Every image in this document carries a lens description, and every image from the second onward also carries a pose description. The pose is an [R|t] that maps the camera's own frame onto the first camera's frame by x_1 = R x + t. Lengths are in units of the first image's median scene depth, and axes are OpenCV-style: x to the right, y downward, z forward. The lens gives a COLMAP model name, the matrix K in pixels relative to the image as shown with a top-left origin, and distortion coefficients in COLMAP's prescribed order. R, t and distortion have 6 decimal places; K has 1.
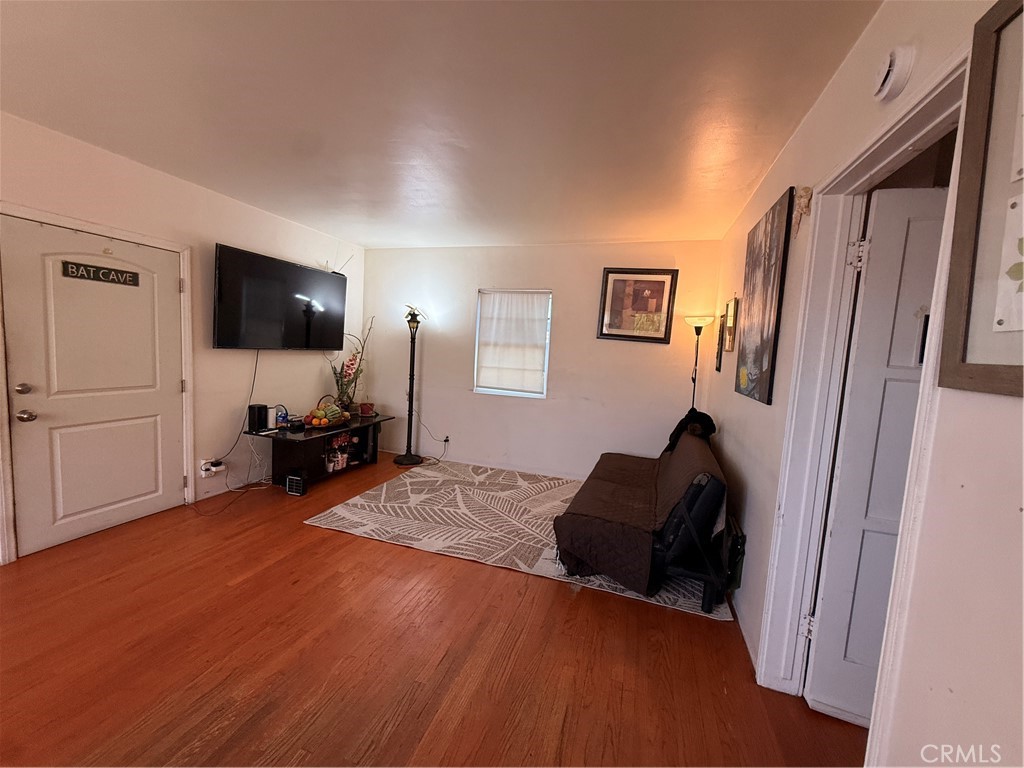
lens RADIAL K [[408.8, 0, 513.9], [0, 408.8, 384.6], [0, 0, 1]] dist [-0.000495, 0.000234]
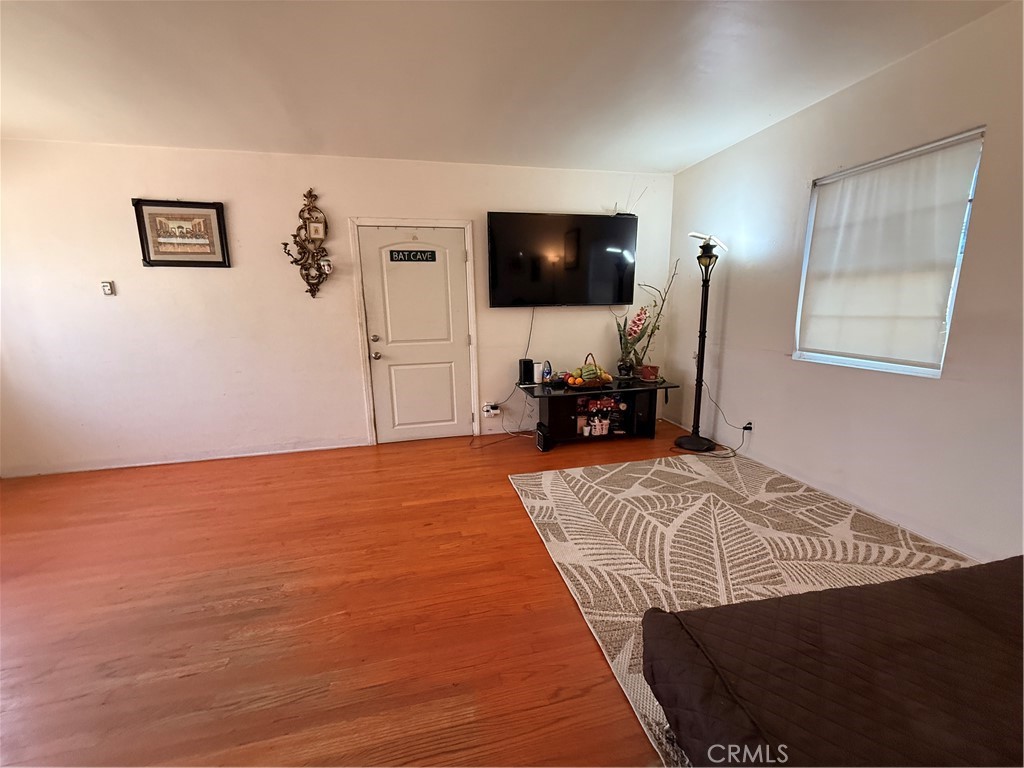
lens RADIAL K [[408.8, 0, 513.3], [0, 408.8, 384.9], [0, 0, 1]] dist [-0.000495, 0.000234]
pose [[0.510944, 0.100229, -0.853751, 0.289035], [-0.027788, 0.994586, 0.100133, 0.010375], [0.859165, -0.027438, 0.510963, 0.436887]]
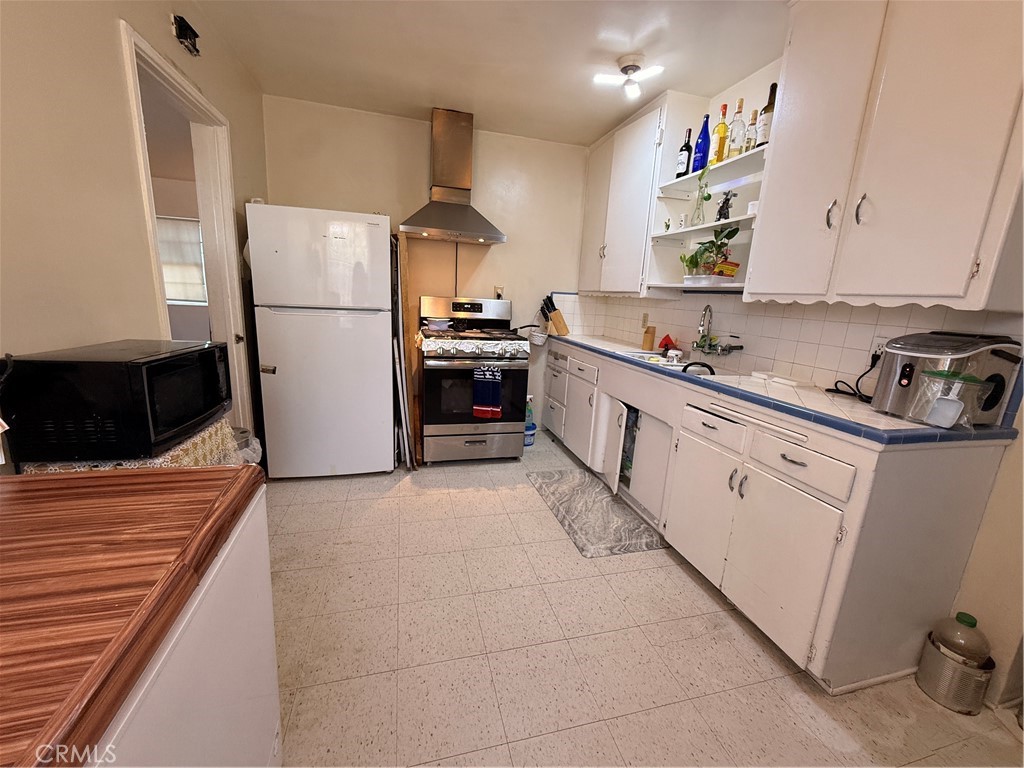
lens RADIAL K [[408.8, 0, 509.4], [0, 408.8, 386.5], [0, 0, 1]] dist [-0.000495, 0.000234]
pose [[0.834972, -0.134671, 0.533559, 0.188634], [0.045779, 0.983230, 0.176530, 0.131406], [-0.548385, -0.122972, 0.827135, -0.850936]]
